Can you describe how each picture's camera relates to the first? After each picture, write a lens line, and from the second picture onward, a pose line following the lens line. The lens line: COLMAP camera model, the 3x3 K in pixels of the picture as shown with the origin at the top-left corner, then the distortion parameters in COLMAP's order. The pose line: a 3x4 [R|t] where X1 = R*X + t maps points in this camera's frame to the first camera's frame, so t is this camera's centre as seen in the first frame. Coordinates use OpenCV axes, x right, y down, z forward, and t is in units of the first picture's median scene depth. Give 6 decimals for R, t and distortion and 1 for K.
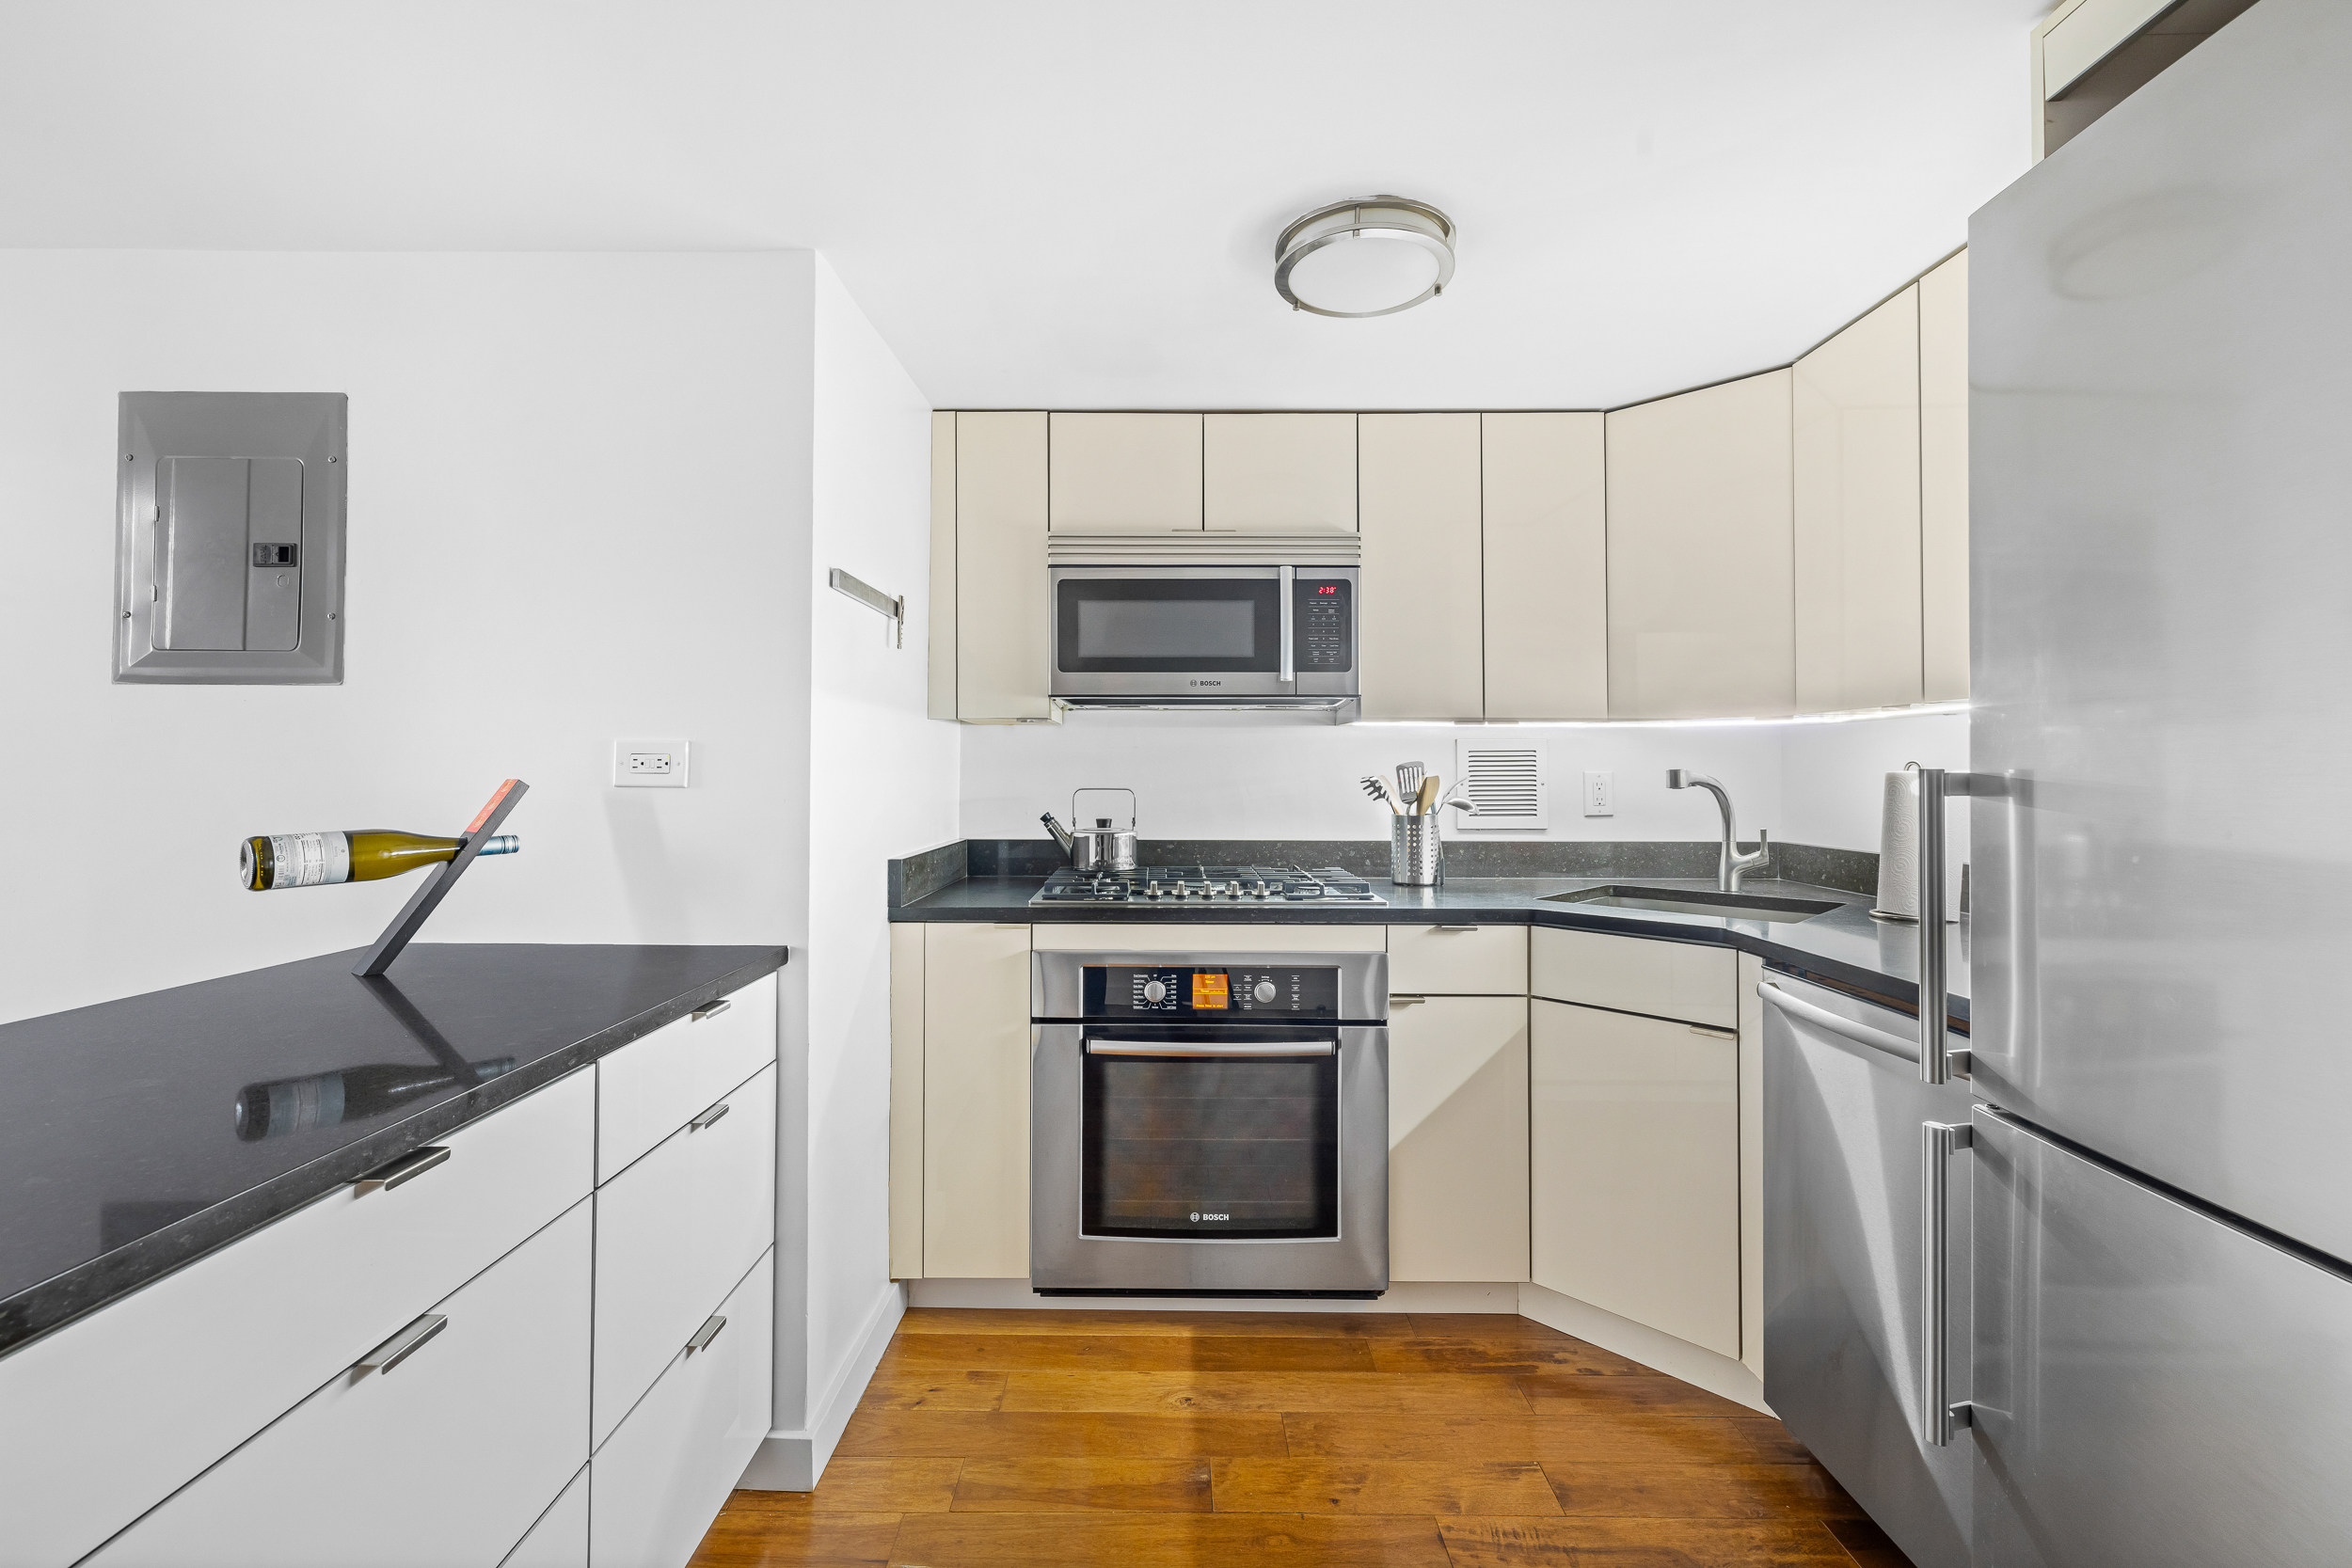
lens RADIAL K [[1092.6, 0, 1176.0], [0, 1092.6, 784.0], [0, 0, 1]] dist [0.000696, 0.000138]
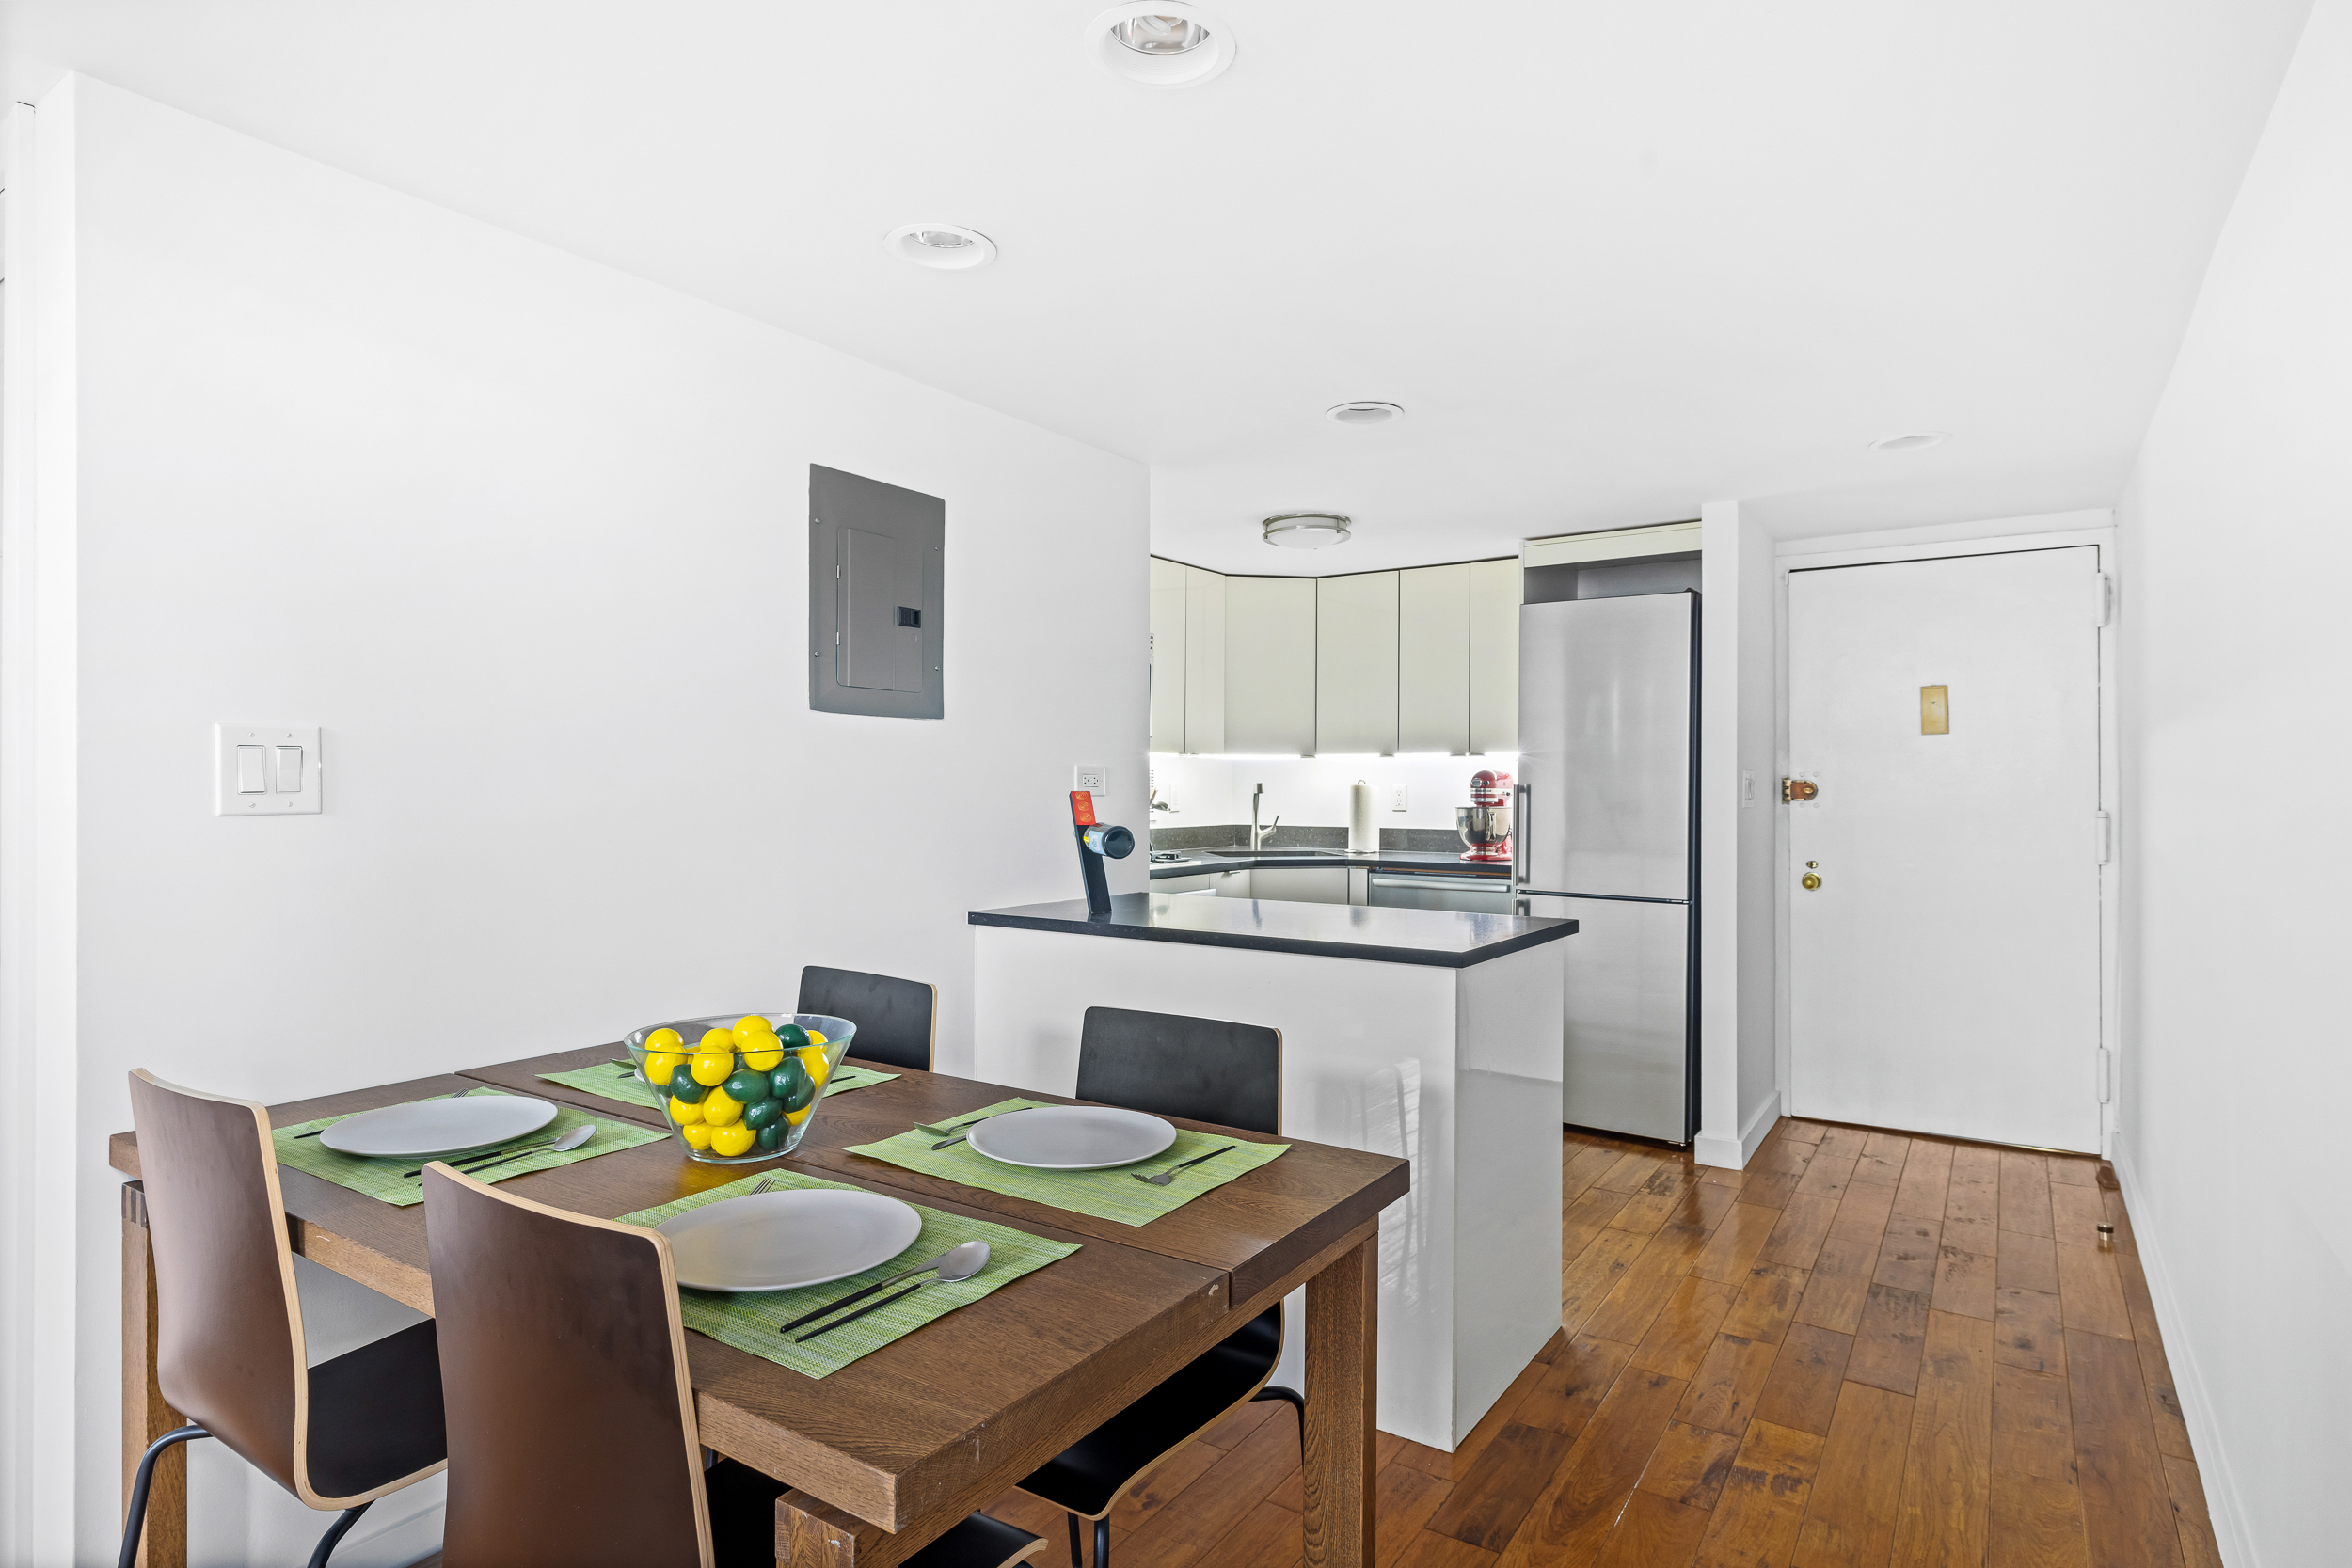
lens RADIAL K [[1260.8, 0, 1176.9], [0, 1260.8, 801.1], [0, 0, 1]] dist [0.000269, 0.000150]
pose [[0.561198, -0.001902, 0.827679, -1.358768], [-0.015851, 0.999789, 0.013045, -0.011520], [-0.827530, -0.020440, 0.561050, -0.075605]]
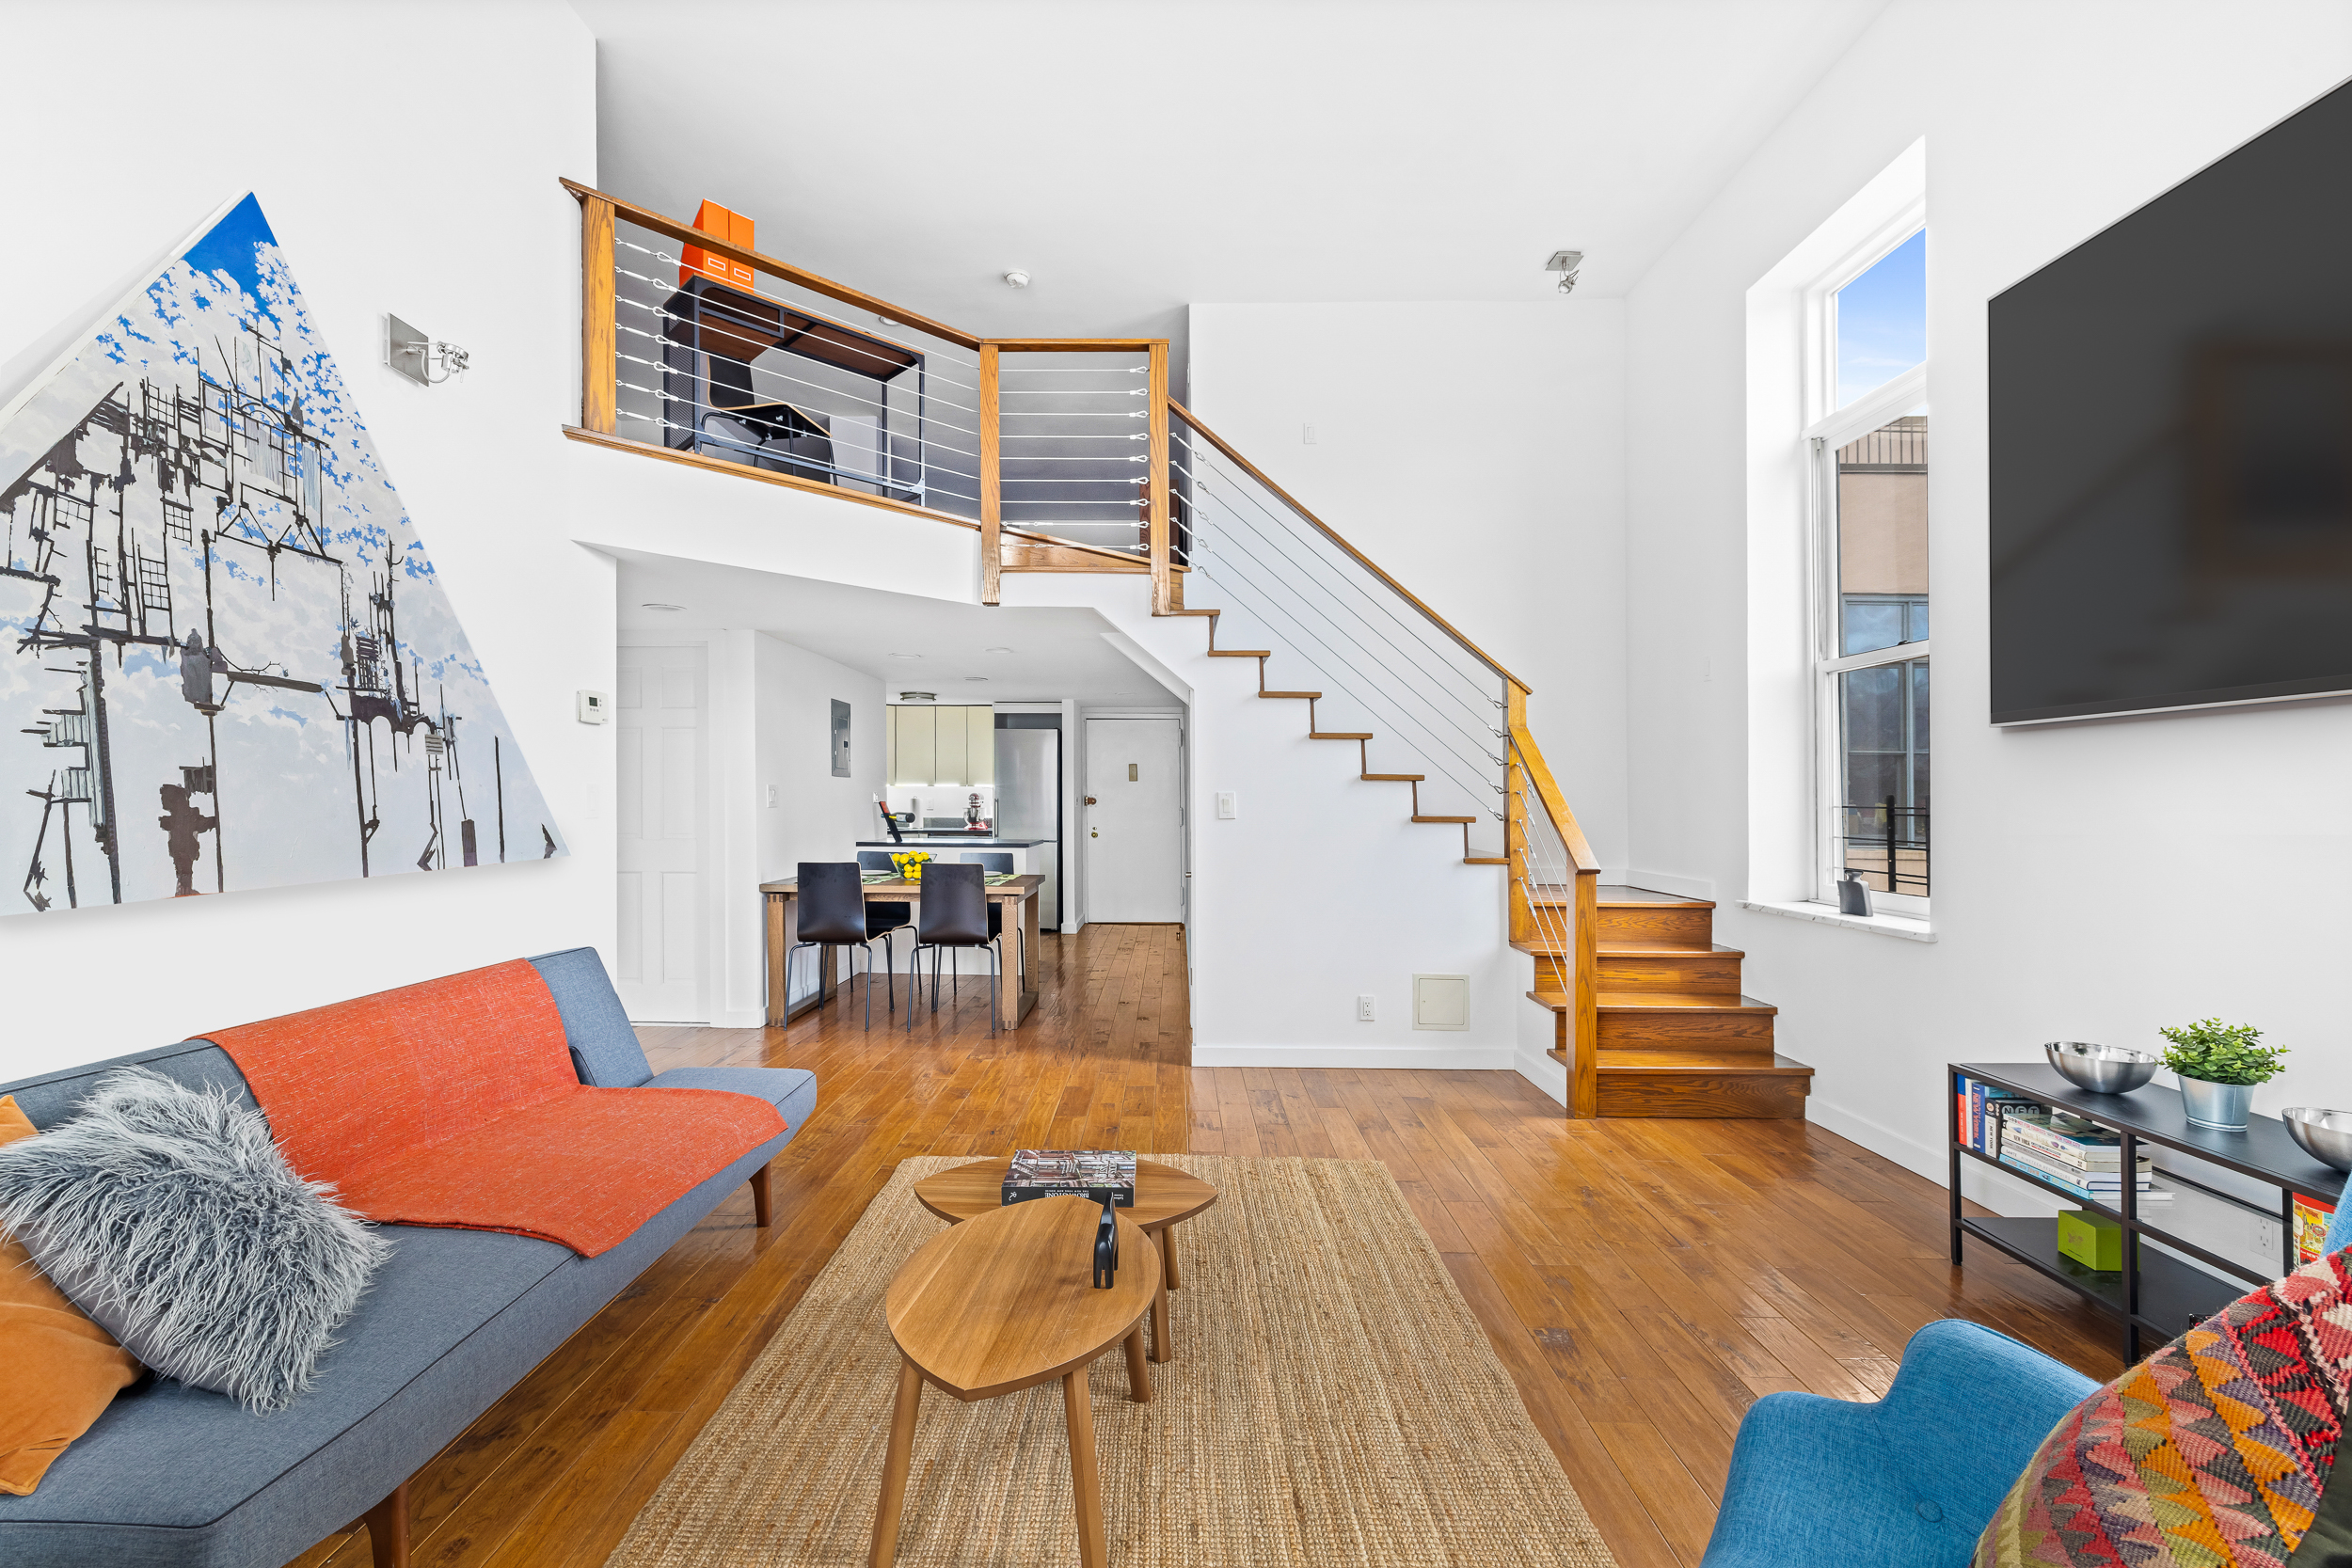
lens RADIAL K [[1092.6, 0, 1176.0], [0, 1092.6, 784.0], [0, 0, 1]] dist [0.000696, 0.000138]
pose [[0.006541, 0.006835, 0.999955, -3.137323], [-0.020561, 0.999766, -0.006699, -0.051439], [-0.999767, -0.020516, 0.006680, -0.141084]]
